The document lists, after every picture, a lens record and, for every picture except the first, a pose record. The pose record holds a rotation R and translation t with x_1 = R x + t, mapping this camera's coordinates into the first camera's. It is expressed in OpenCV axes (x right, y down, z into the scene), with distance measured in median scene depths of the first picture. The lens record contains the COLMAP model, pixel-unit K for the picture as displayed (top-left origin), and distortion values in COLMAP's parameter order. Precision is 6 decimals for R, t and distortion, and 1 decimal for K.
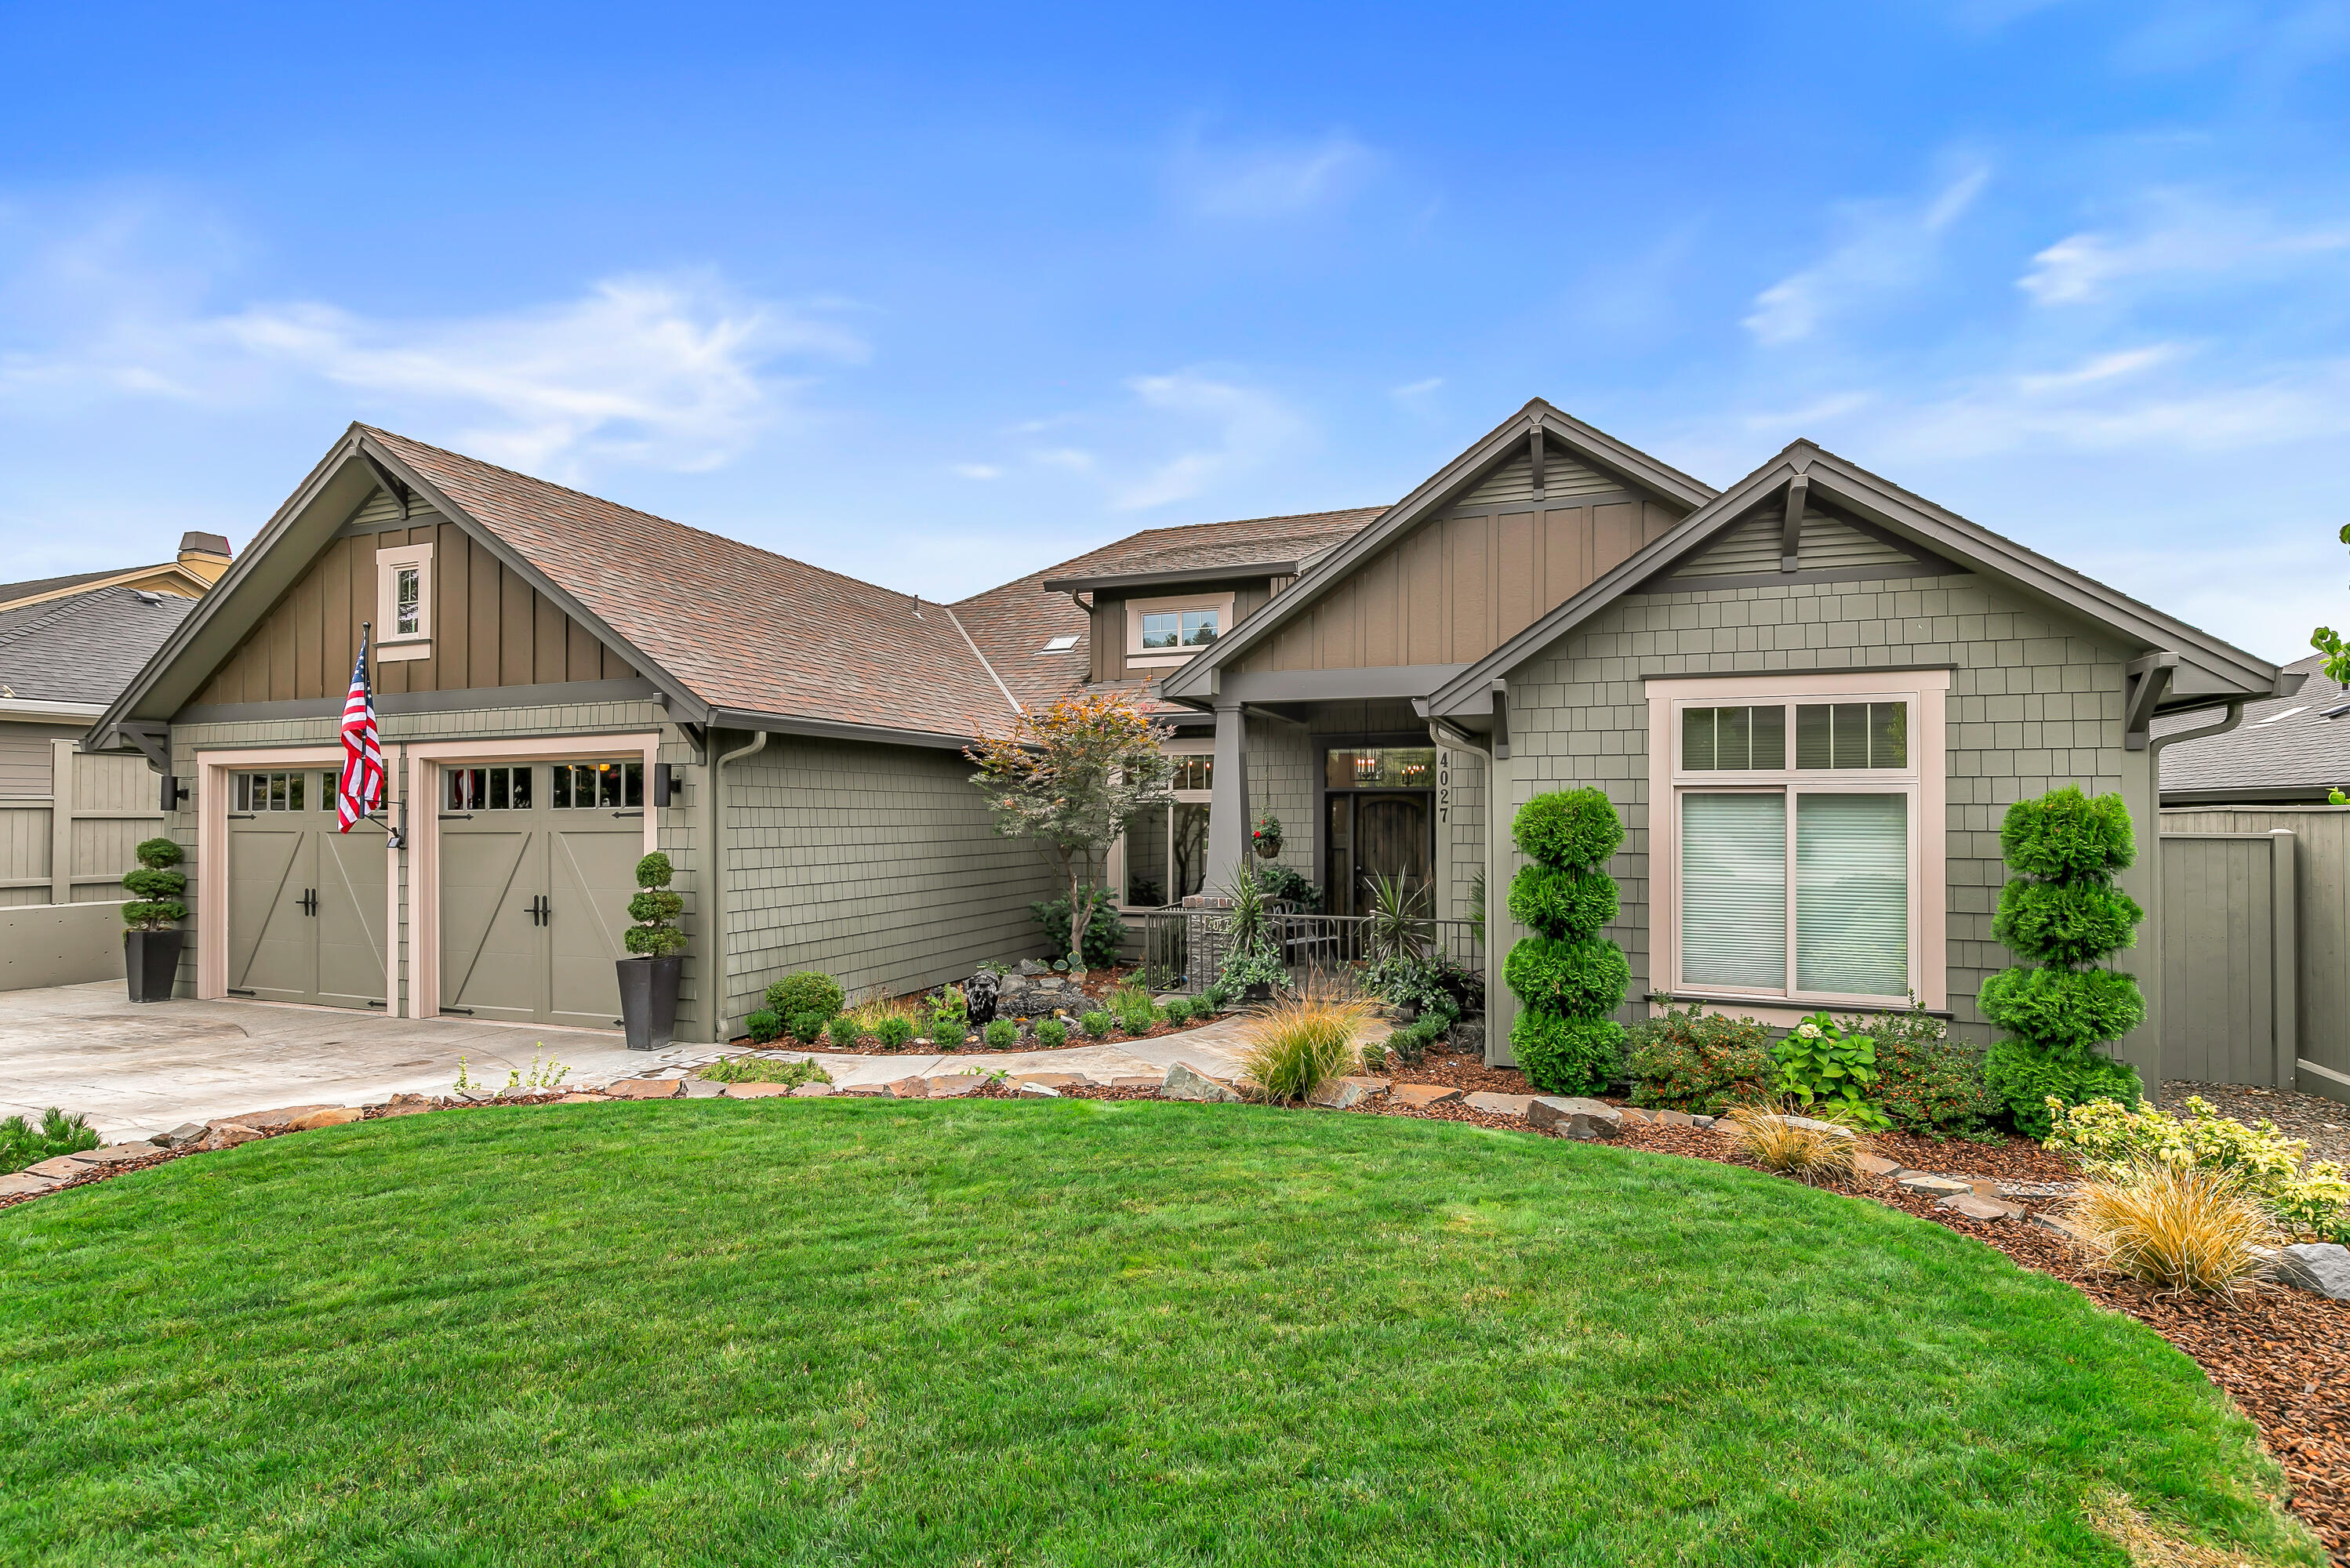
lens RADIAL K [[1080.6, 0, 1175.4], [0, 1080.6, 796.5], [0, 0, 1]] dist [0.008581, -0.000557]
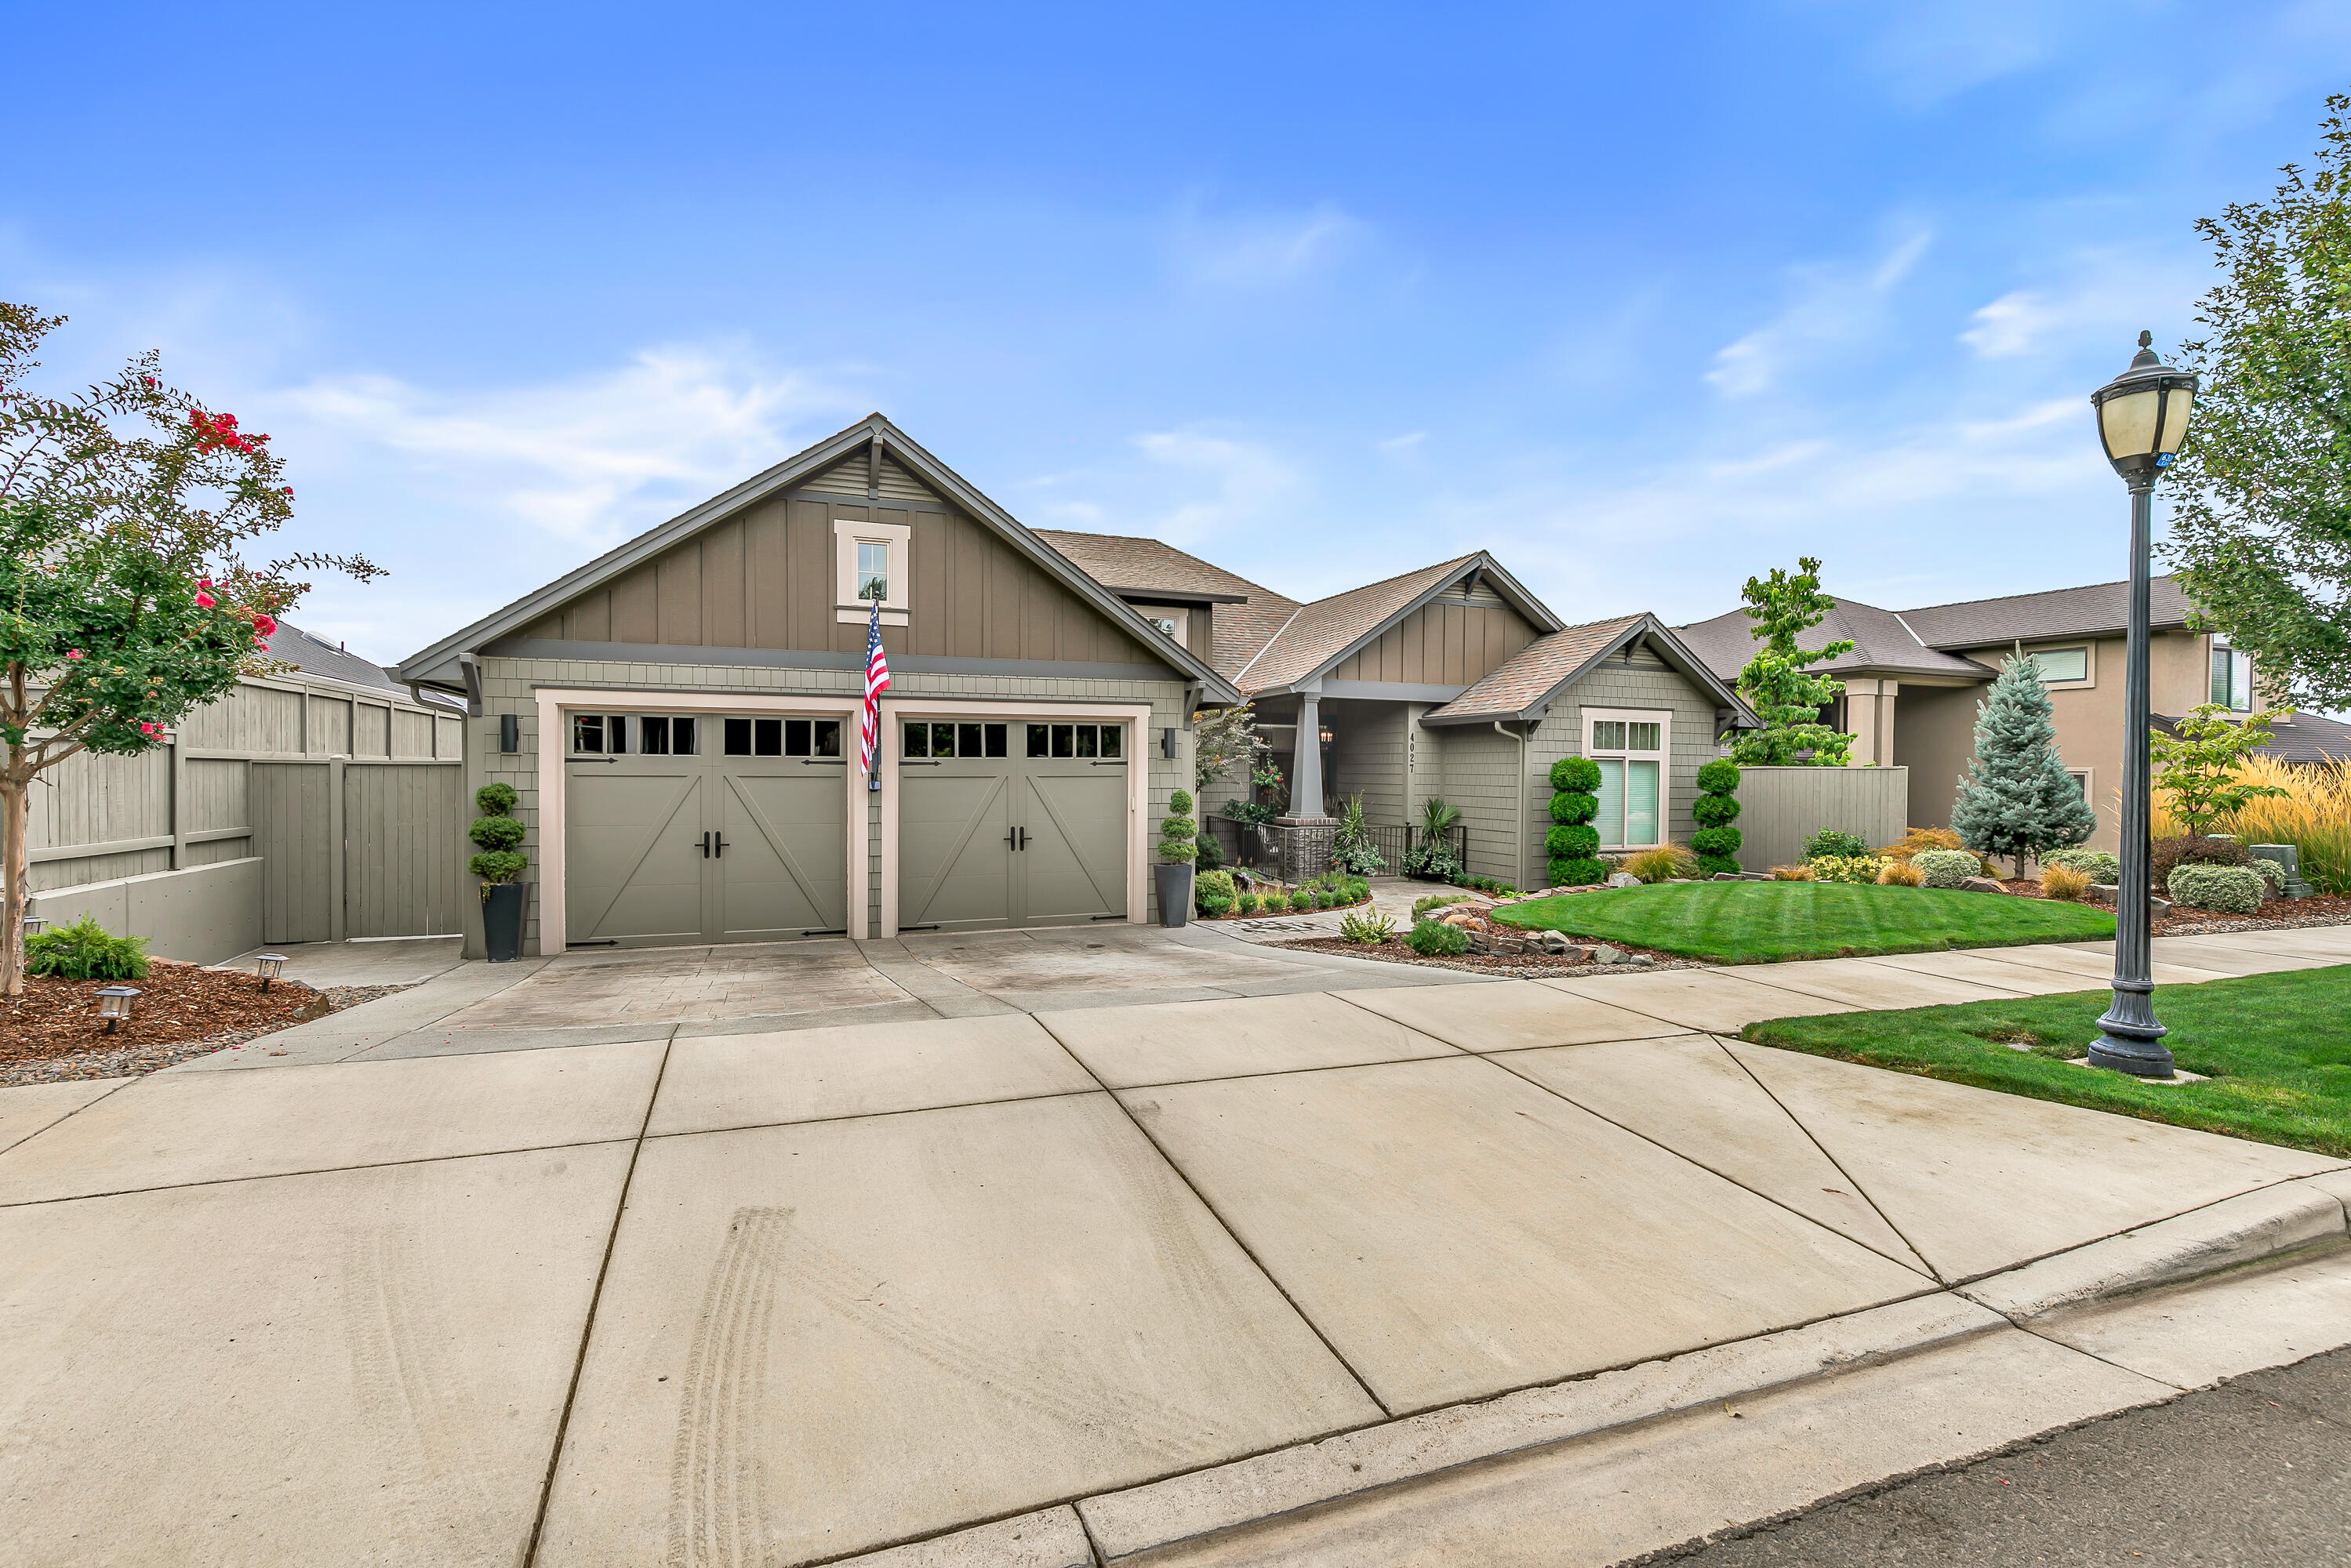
lens RADIAL K [[1081.0, 0, 1169.7], [0, 1081.0, 778.8], [0, 0, 1]] dist [0.008581, -0.000557]
pose [[0.744045, 0.000177, 0.668130, -1.251828], [-0.019321, 0.999587, 0.021252, 0.005103], [-0.667850, -0.028721, 0.743741, -0.049931]]
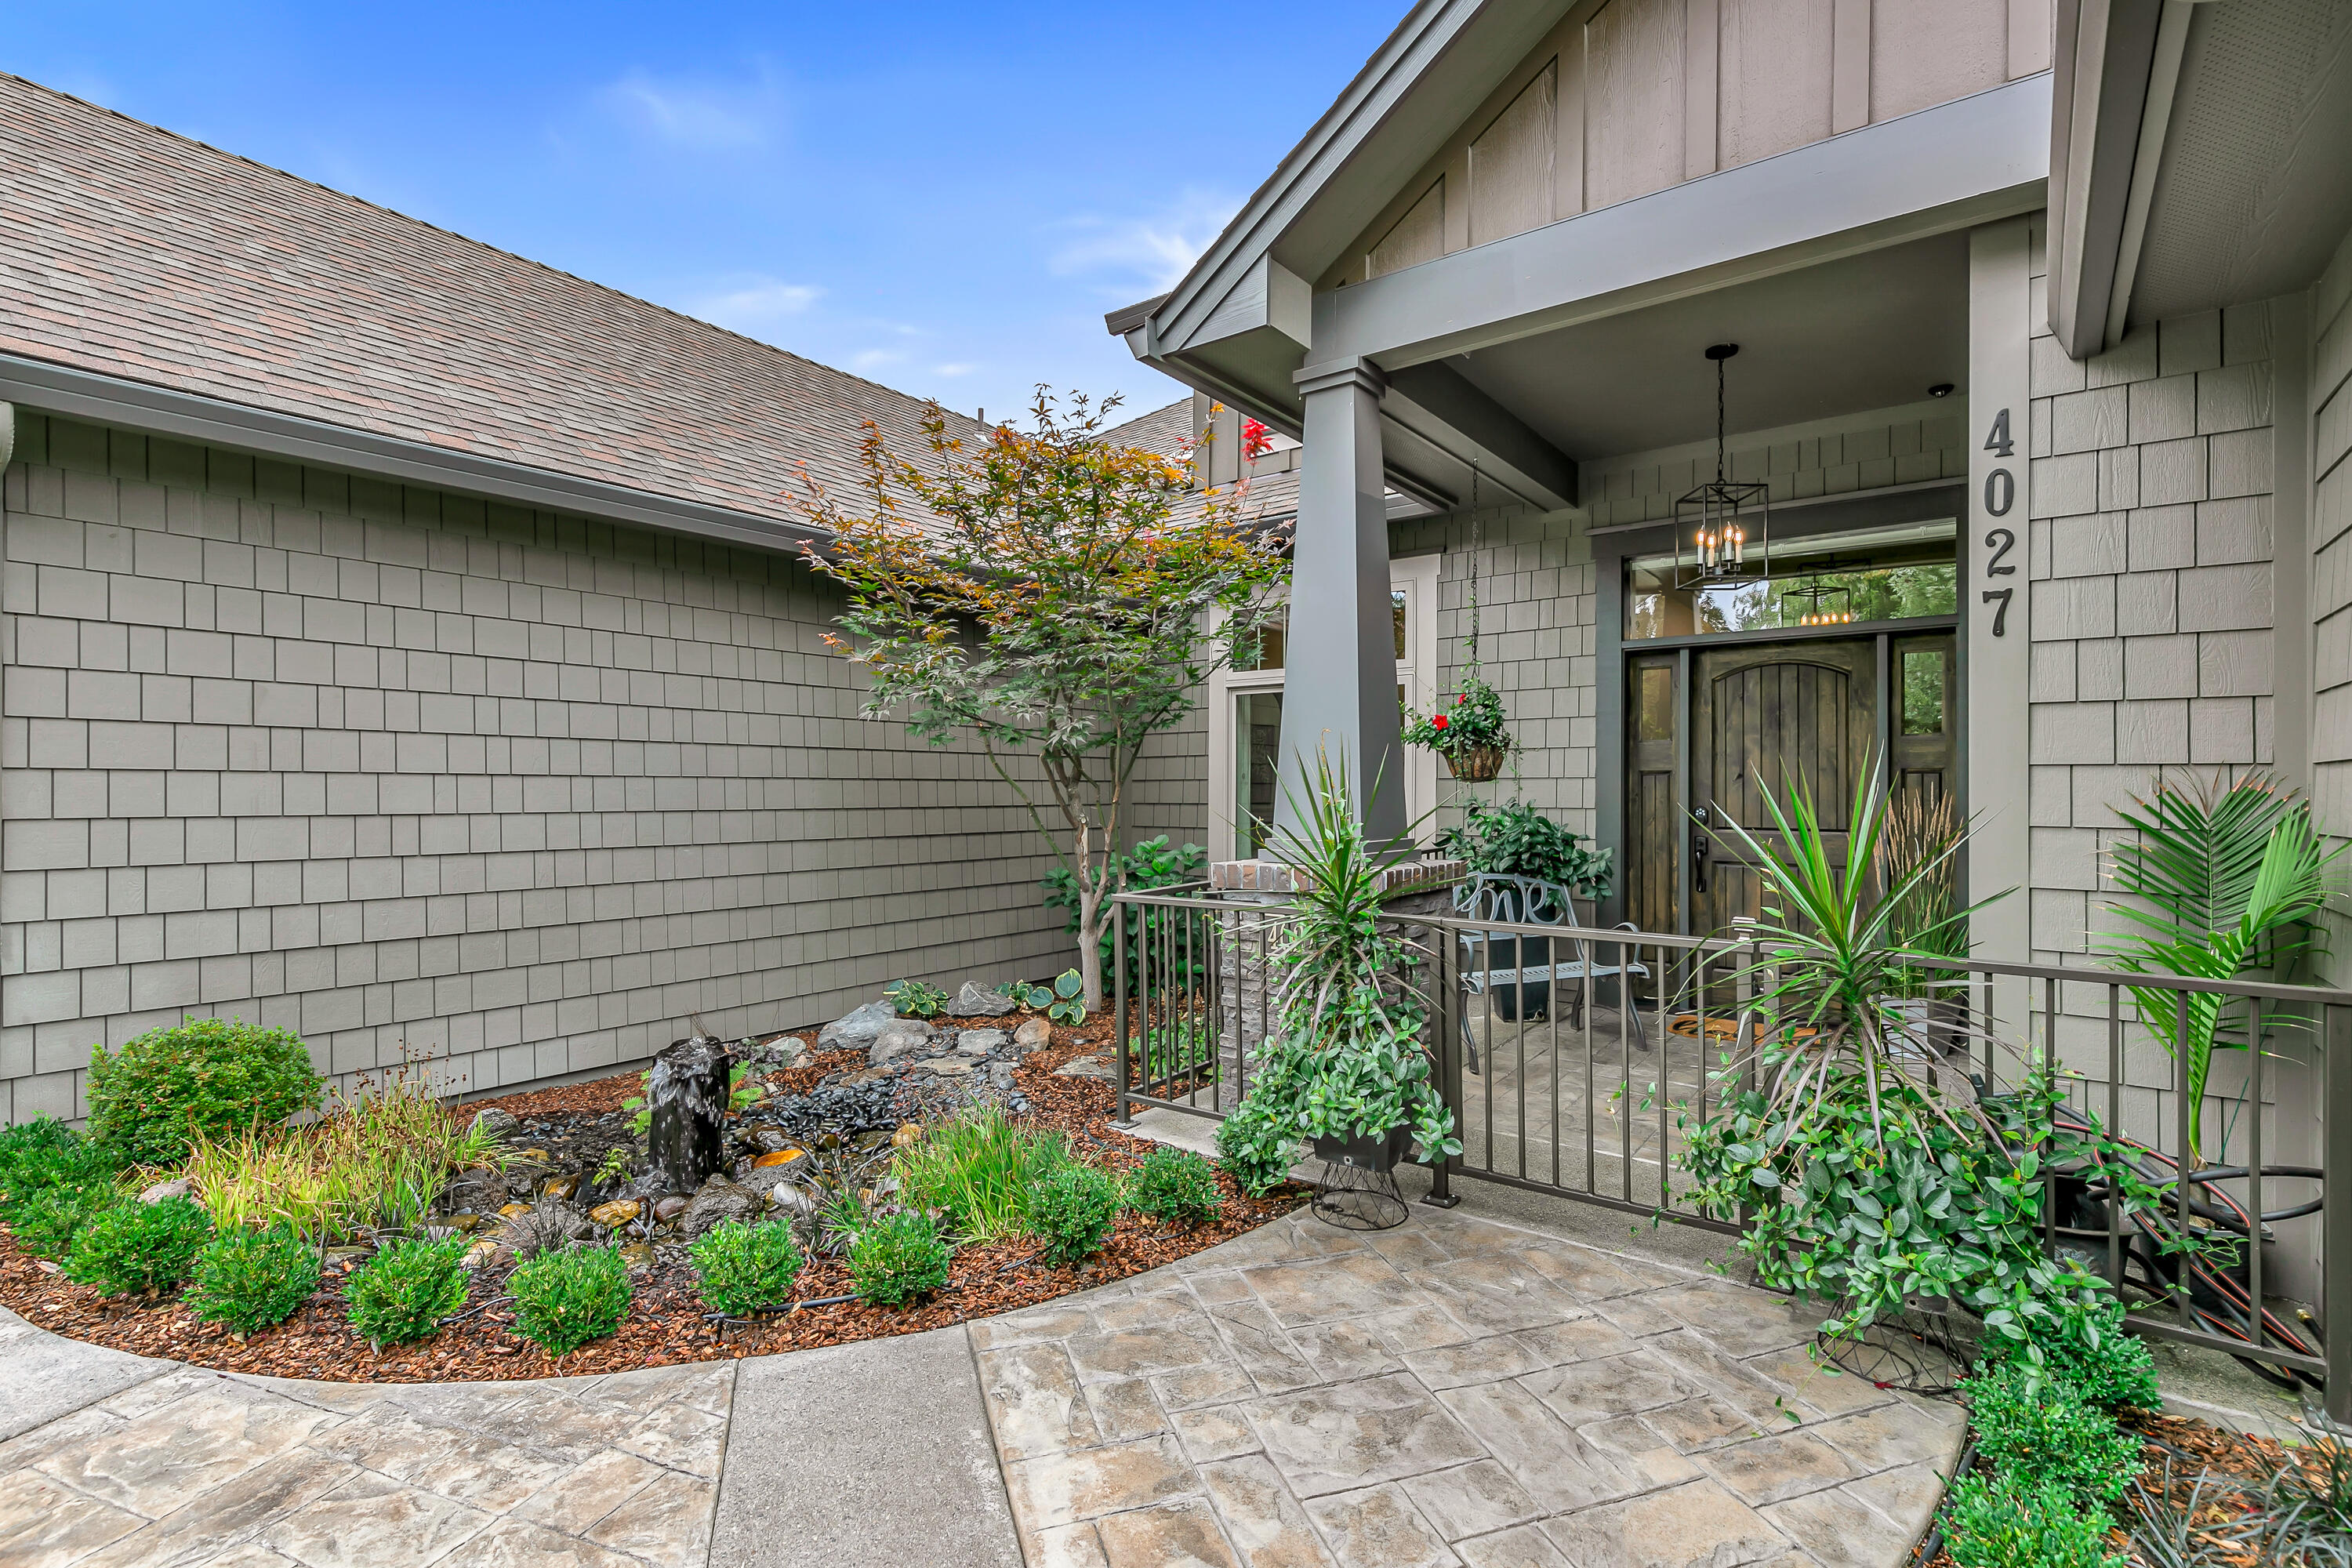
lens RADIAL K [[1081.6, 0, 1186.7], [0, 1081.6, 788.7], [0, 0, 1]] dist [0.008581, -0.000557]
pose [[0.960524, 0.003888, -0.278169, 0.115360], [0.000698, 0.999866, 0.016386, 0.062760], [0.278195, -0.015933, 0.960392, 0.653768]]
